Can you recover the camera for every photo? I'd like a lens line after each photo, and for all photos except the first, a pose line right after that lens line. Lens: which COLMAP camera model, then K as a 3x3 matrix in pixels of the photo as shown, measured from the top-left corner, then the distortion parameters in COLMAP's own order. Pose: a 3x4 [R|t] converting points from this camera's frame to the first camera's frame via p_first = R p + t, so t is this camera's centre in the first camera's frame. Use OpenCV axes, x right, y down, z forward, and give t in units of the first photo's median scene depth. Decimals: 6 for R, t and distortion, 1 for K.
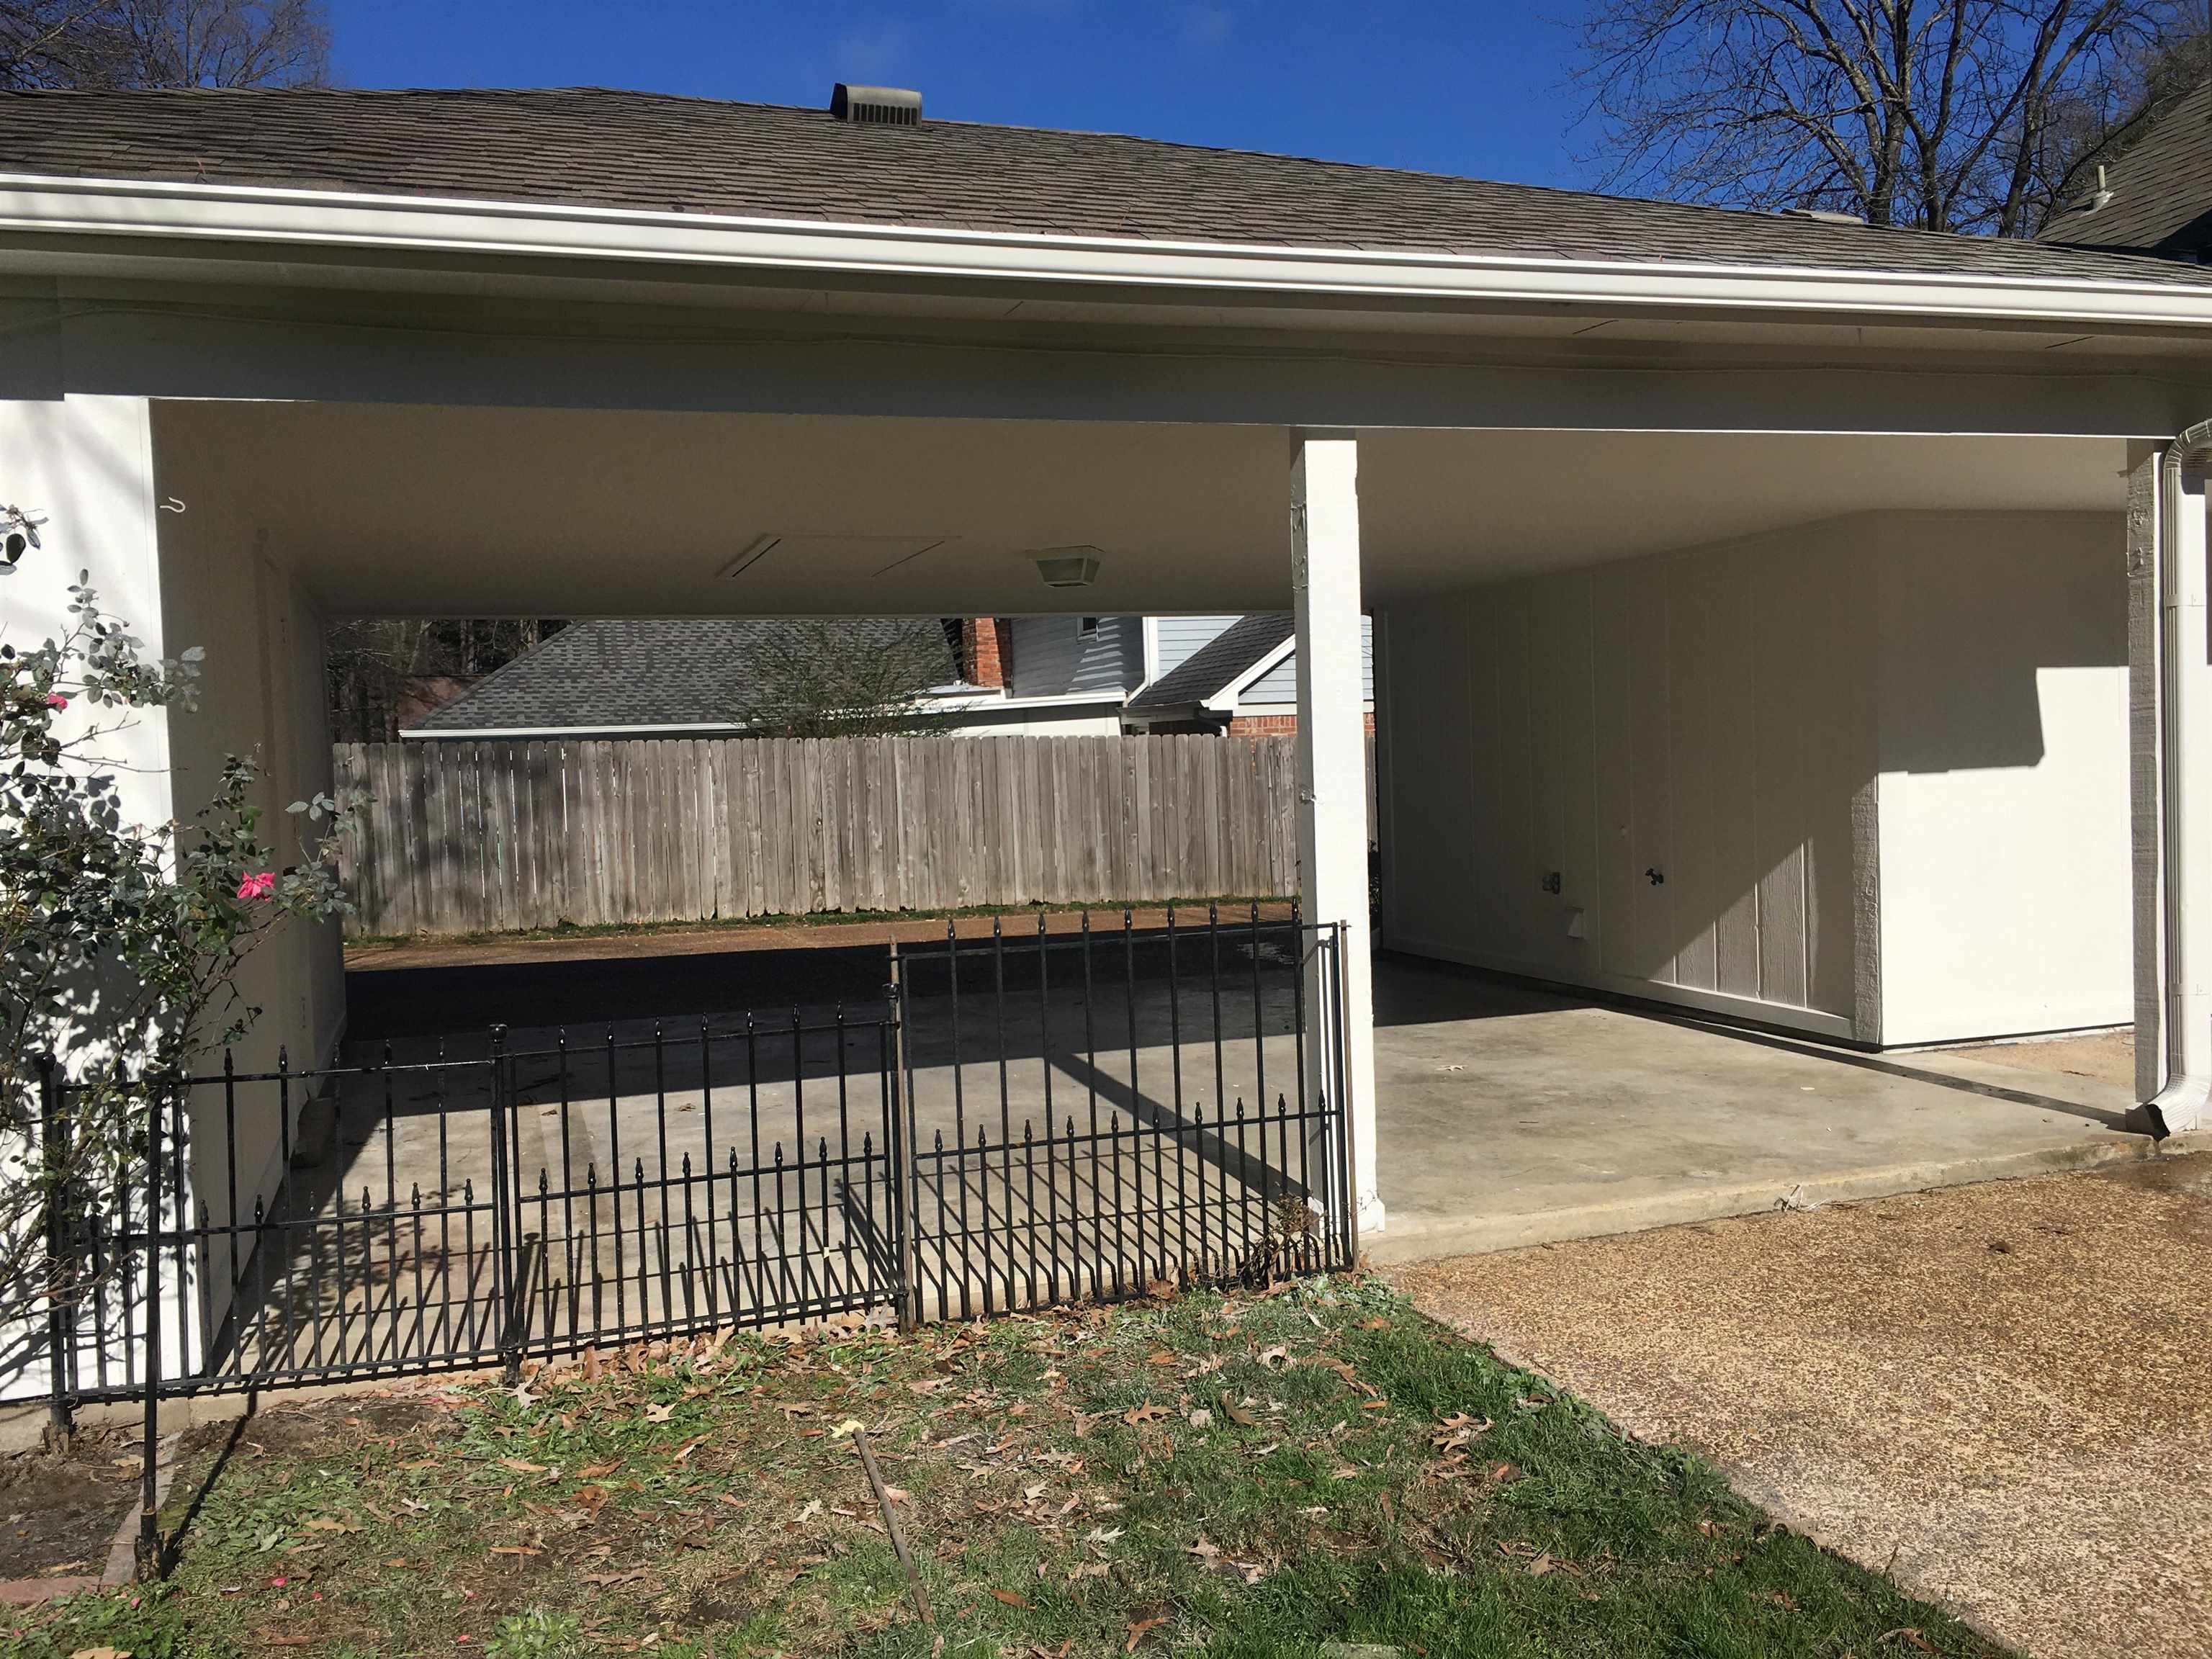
lens RADIAL K [[1866.9, 0, 1110.5], [0, 1866.9, 815.6], [0, 0, 1]] dist [0.079204, -0.110108]
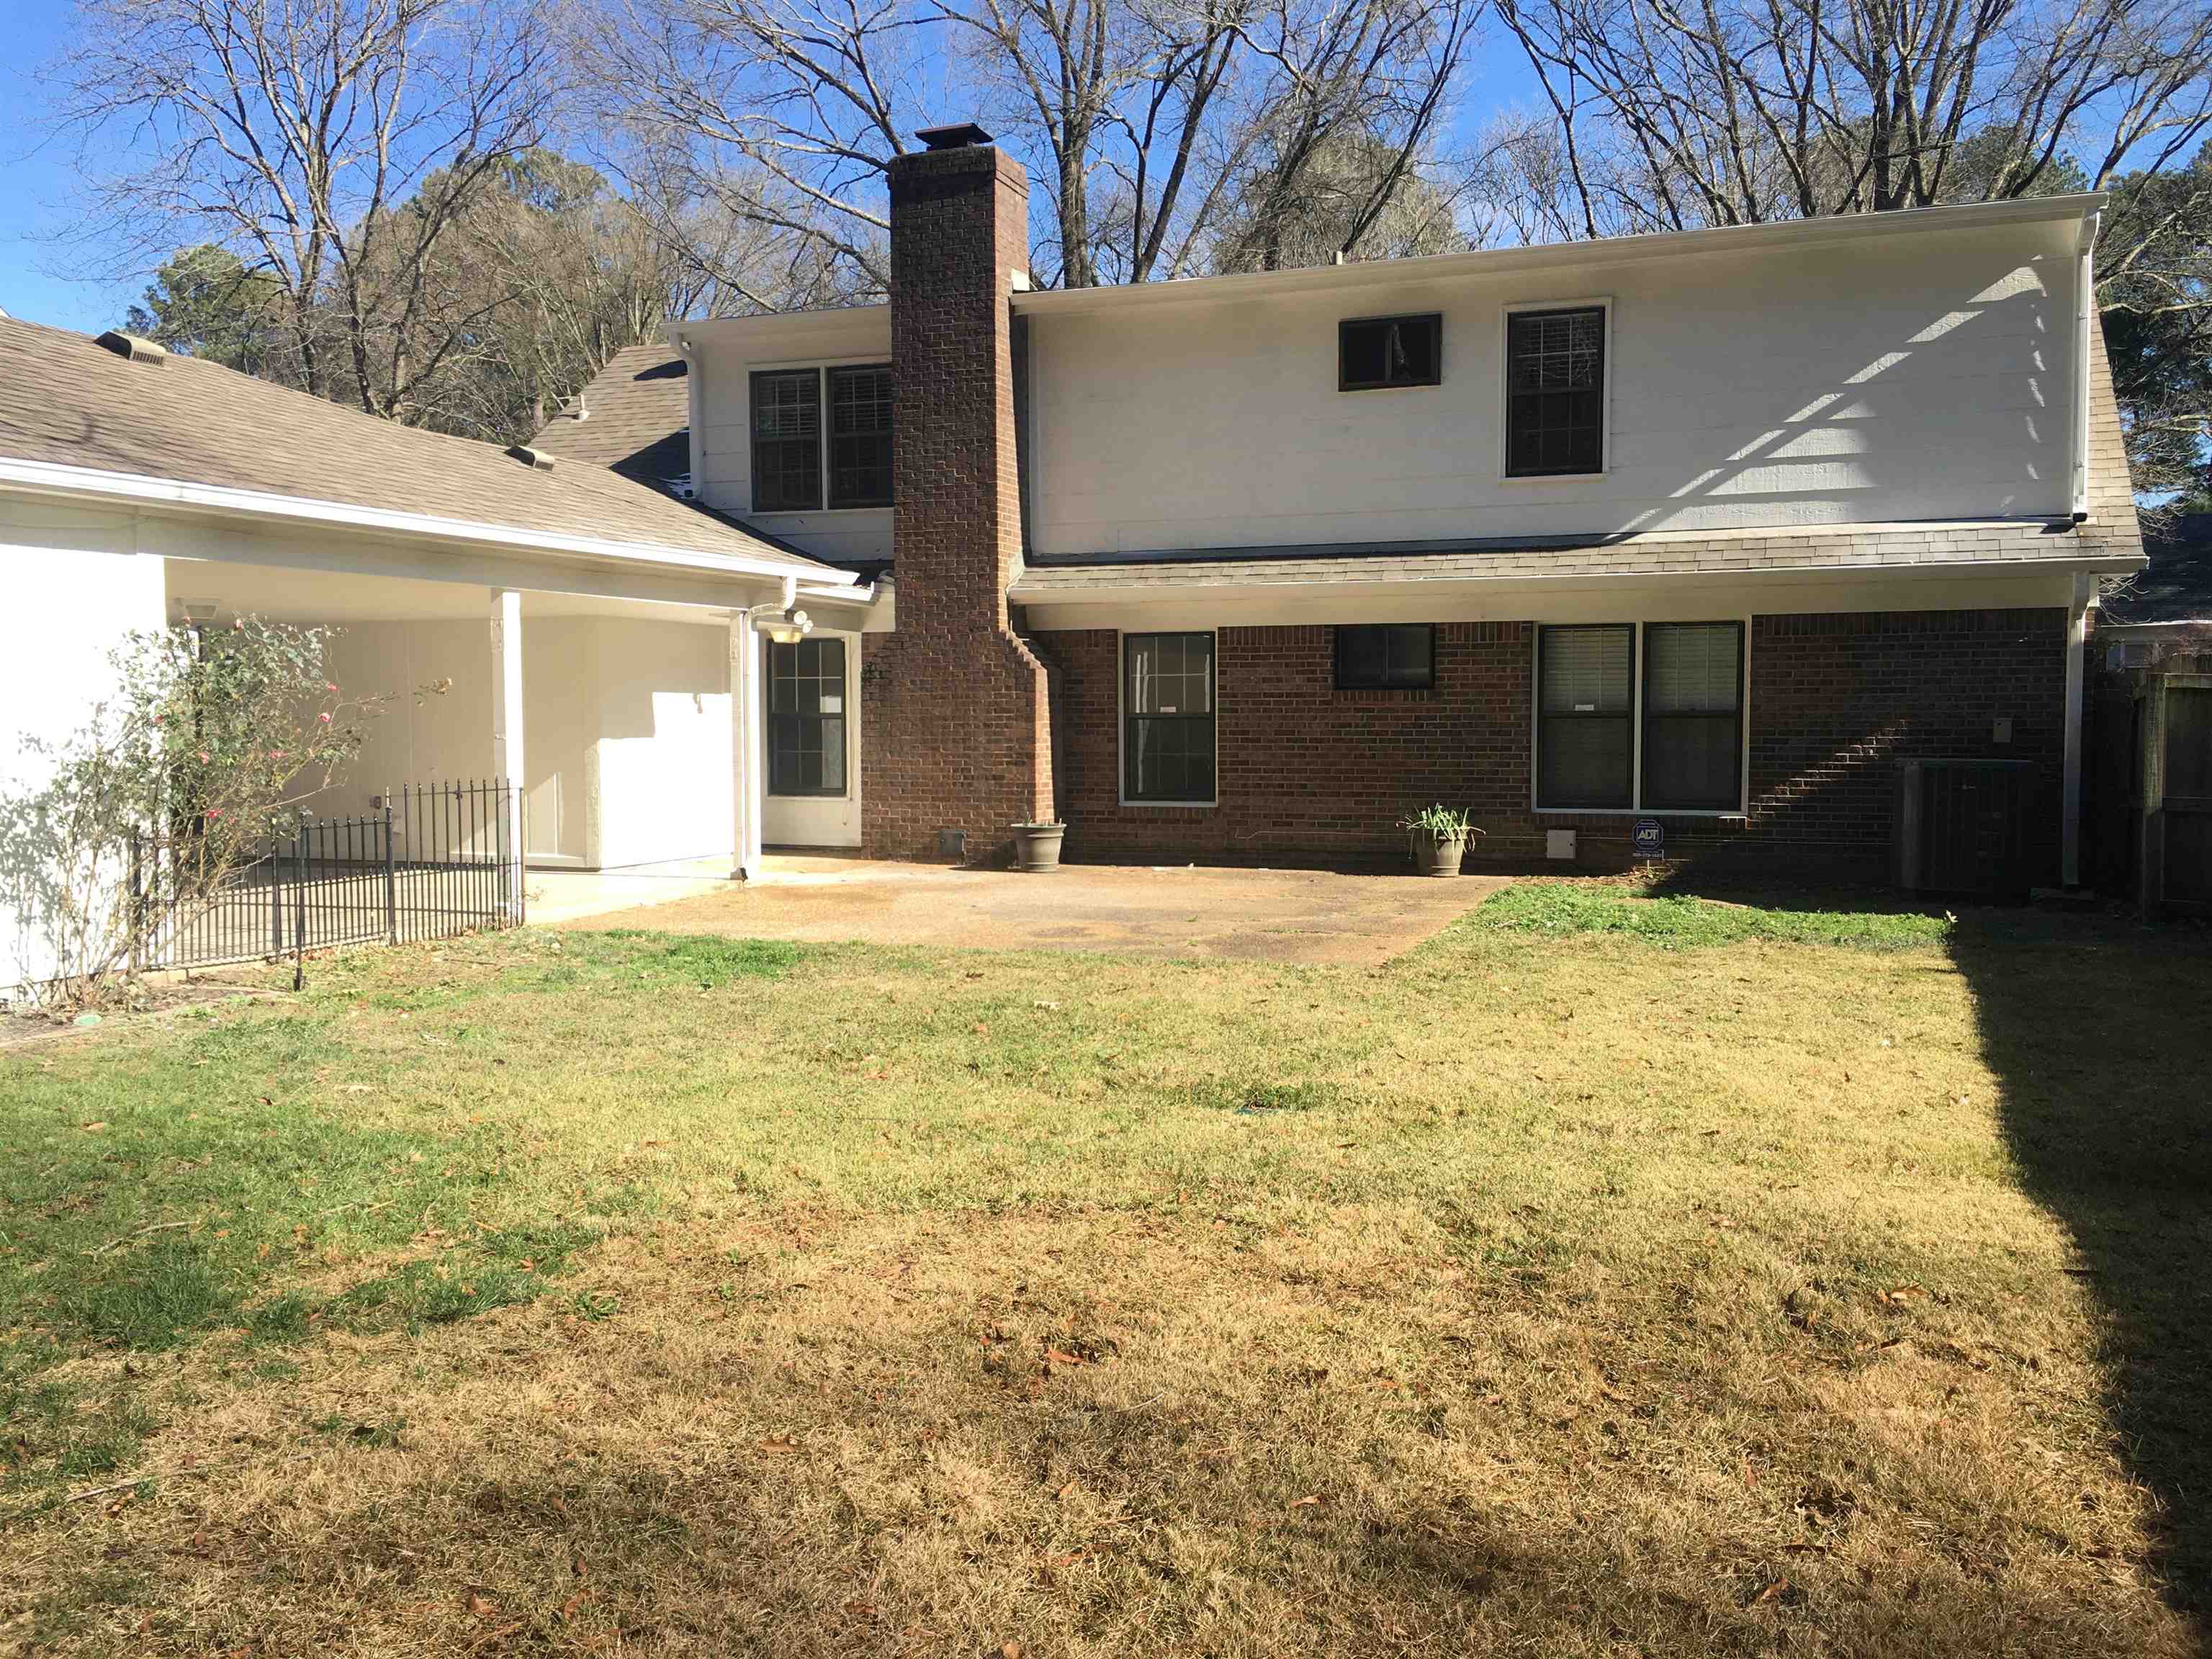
lens RADIAL K [[1866.9, 0, 1110.5], [0, 1866.9, 815.6], [0, 0, 1]] dist [0.079204, -0.110108]
pose [[0.635046, -0.008022, 0.772433, -1.095196], [0.007160, 0.999964, 0.004498, 0.074206], [-0.772441, 0.002674, 0.635080, -1.000637]]
